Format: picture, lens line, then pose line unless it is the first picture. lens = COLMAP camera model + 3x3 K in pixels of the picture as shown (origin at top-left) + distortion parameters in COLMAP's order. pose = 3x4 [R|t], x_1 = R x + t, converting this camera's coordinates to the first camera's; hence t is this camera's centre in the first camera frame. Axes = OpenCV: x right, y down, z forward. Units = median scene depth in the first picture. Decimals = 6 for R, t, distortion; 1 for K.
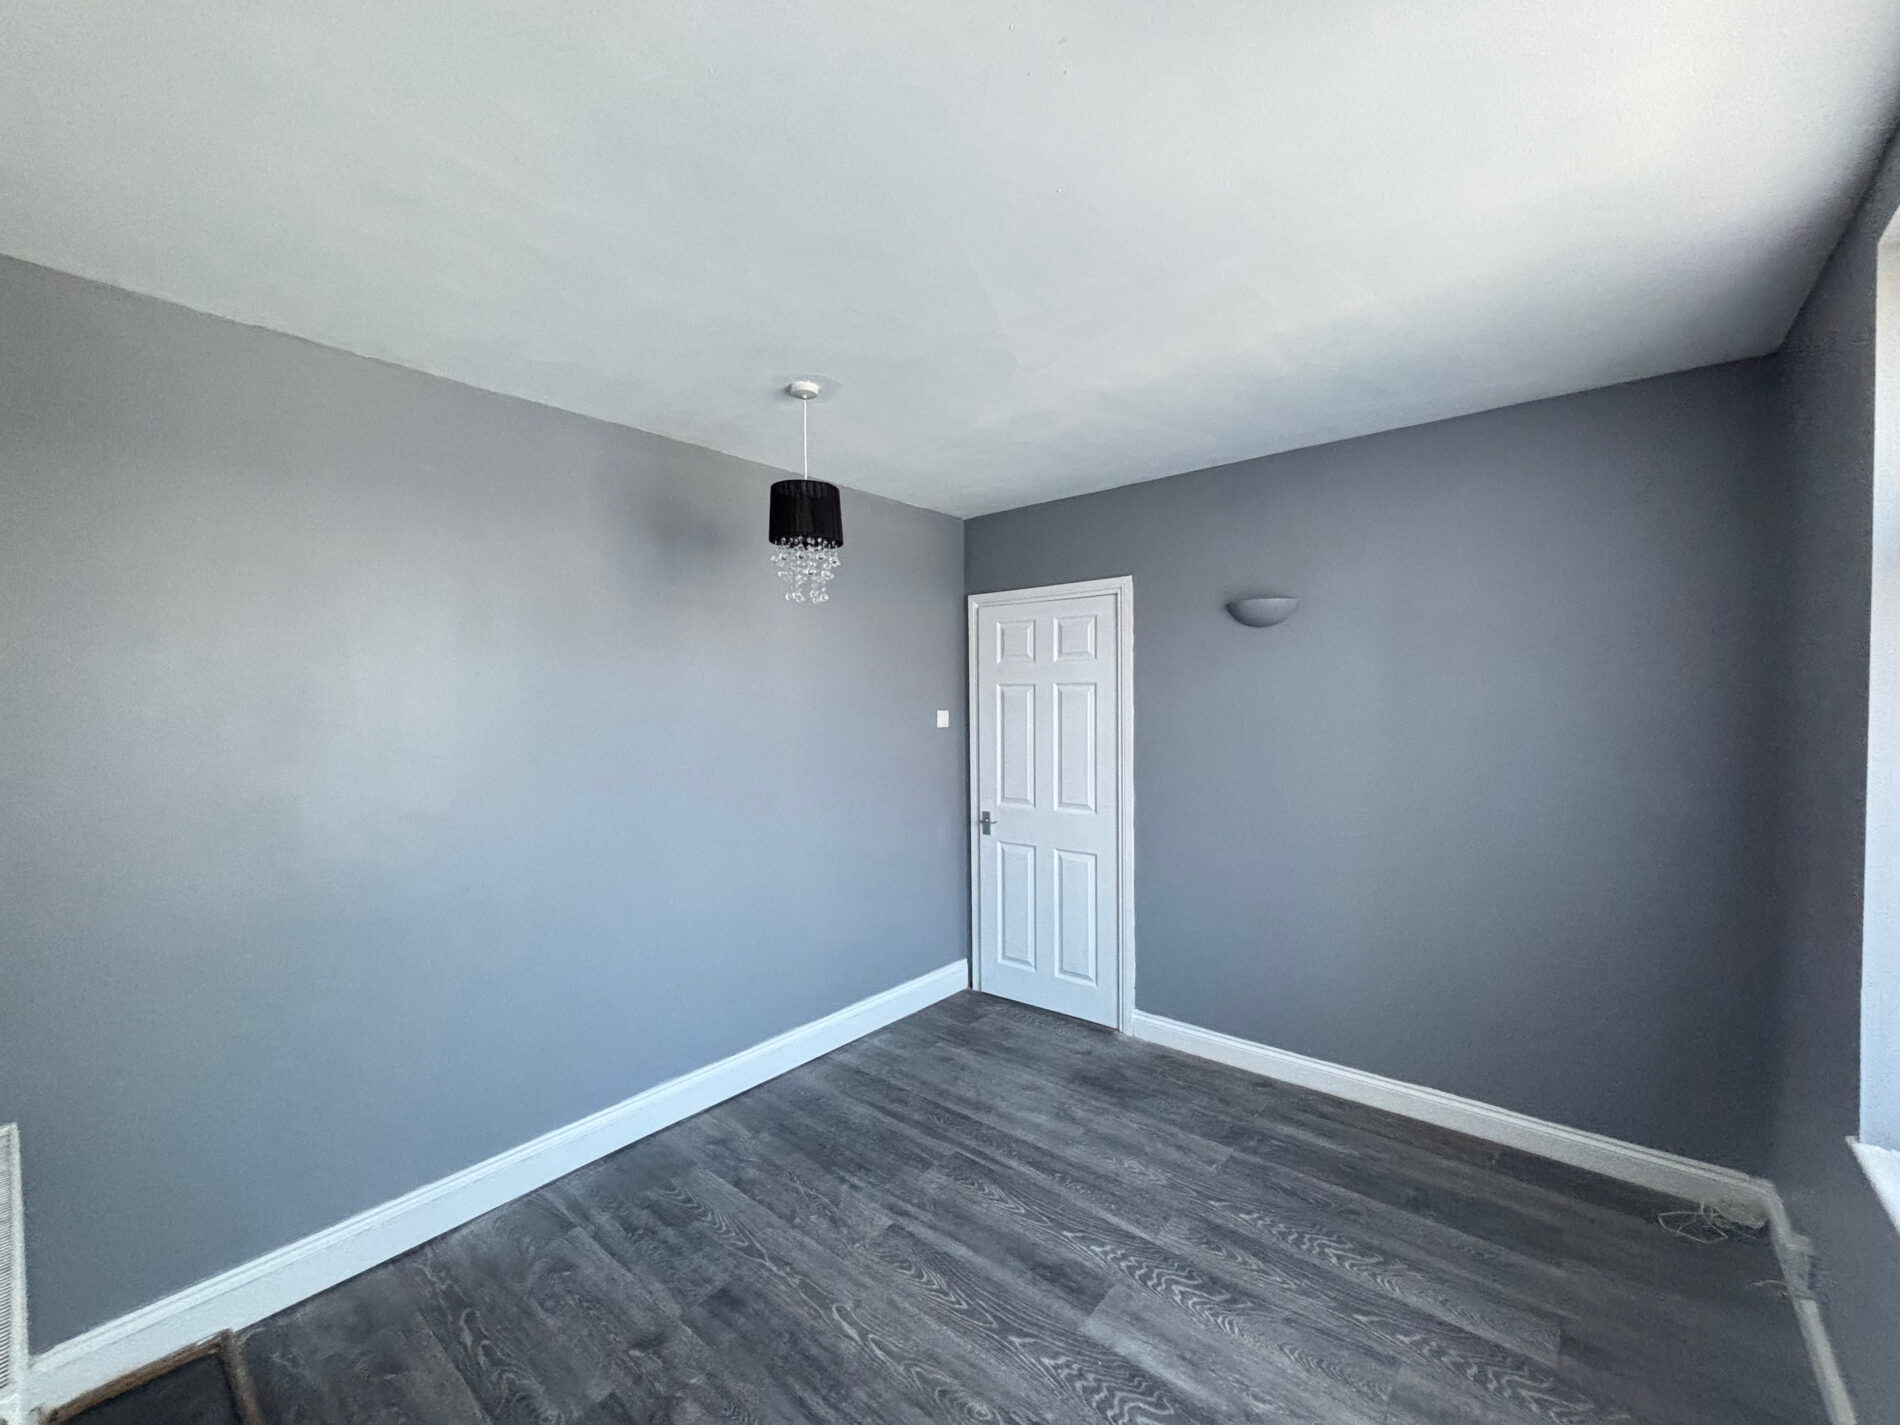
lens RADIAL K [[799.0, 0, 922.3], [0, 799.0, 715.9], [0, 0, 1]] dist [-0.044914, 0.028093]
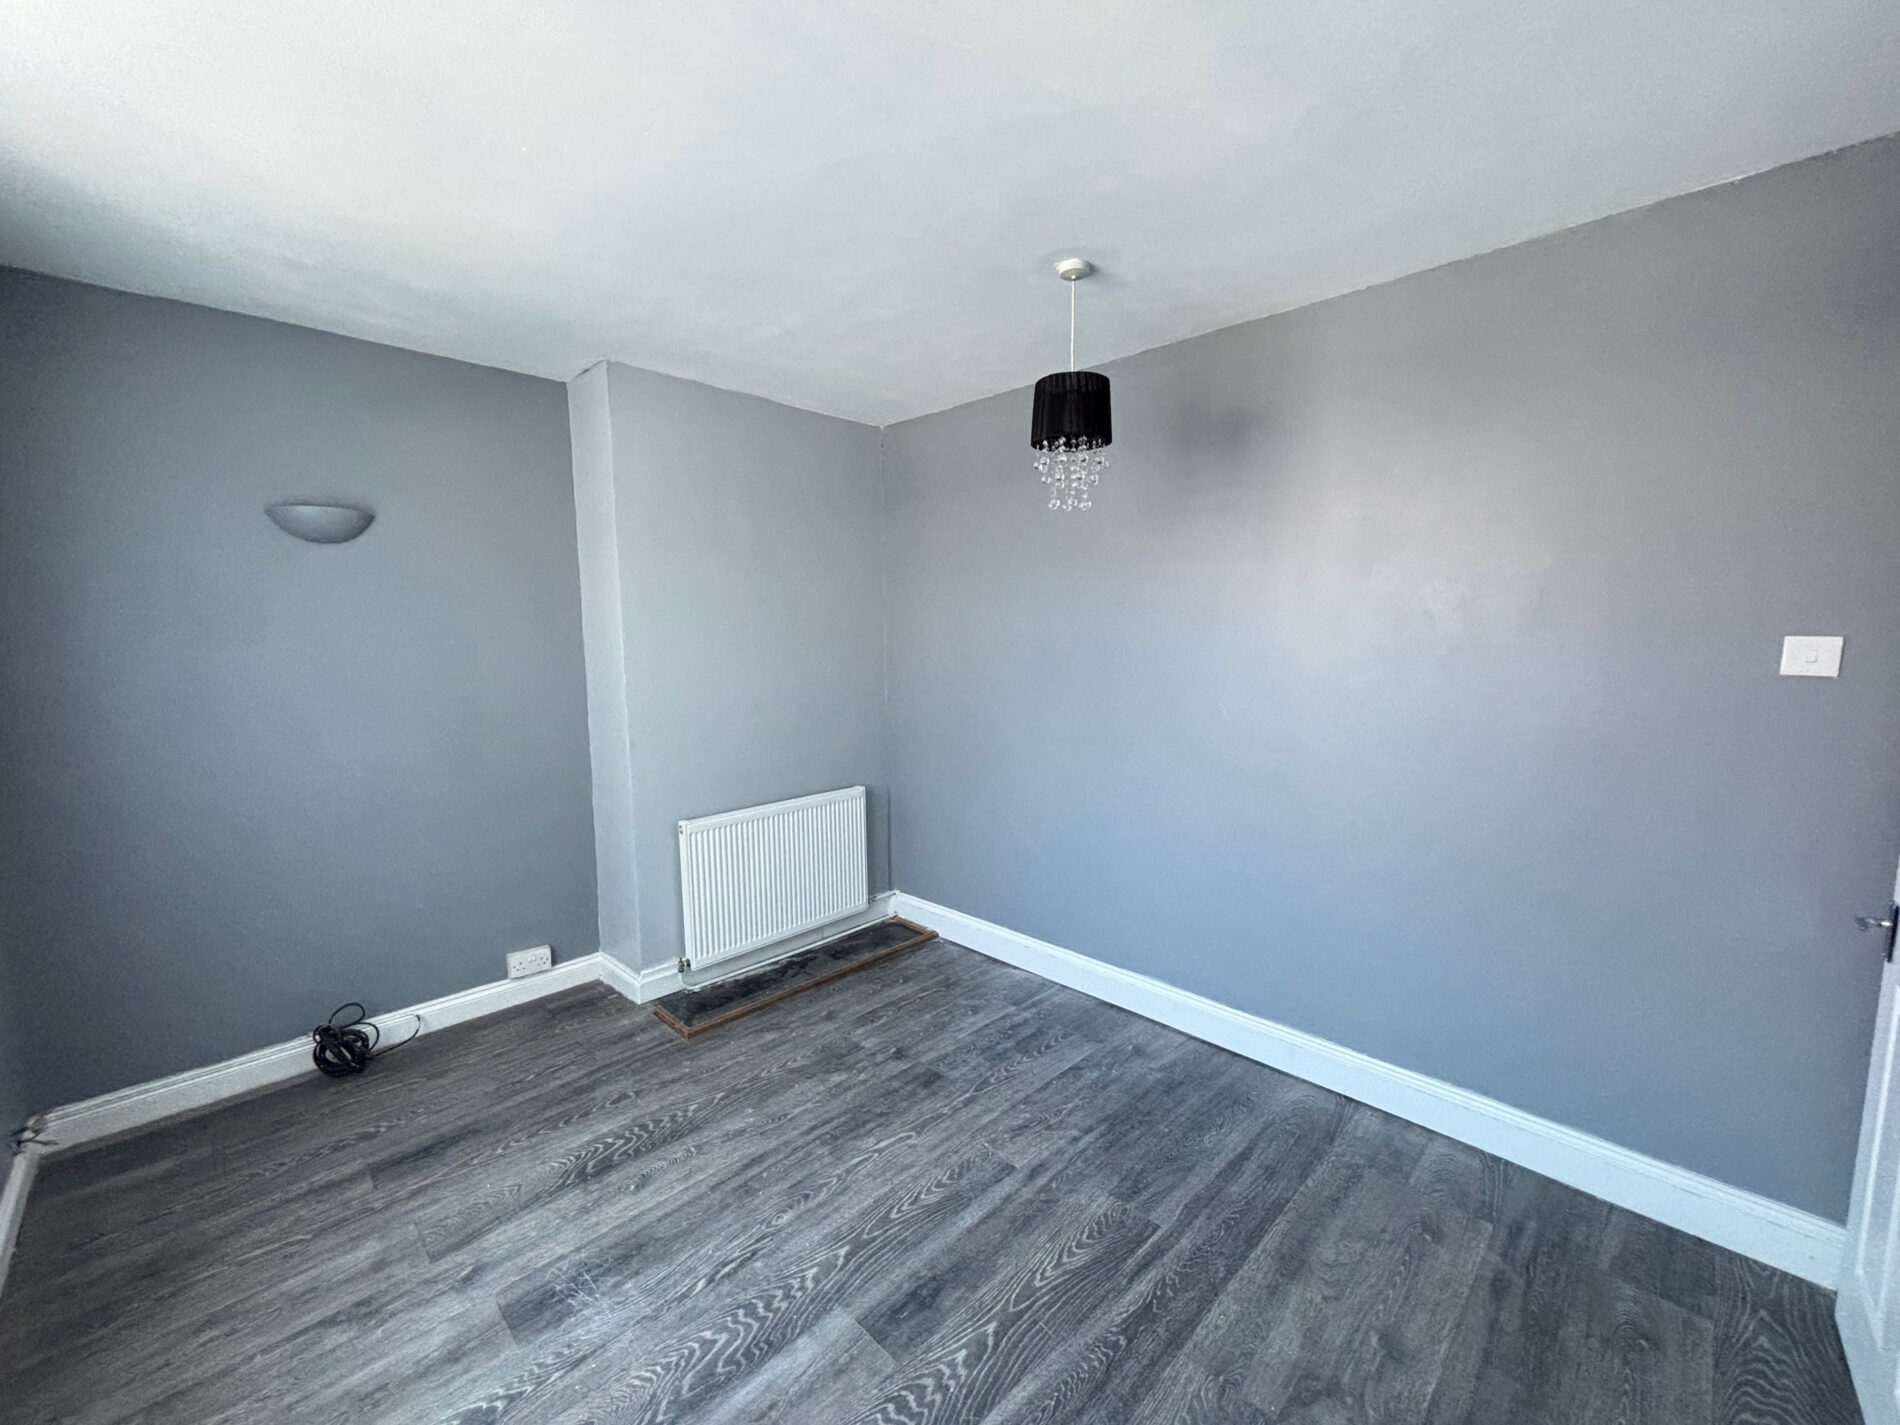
lens RADIAL K [[766.9, 0, 953.0], [0, 766.9, 714.2], [0, 0, 1]] dist [-0.002257, 0.000265]
pose [[-0.067791, 0.127449, -0.989526, 0.876726], [-0.015030, 0.991564, 0.128741, -0.022442], [0.997586, 0.023600, -0.065304, 1.038570]]
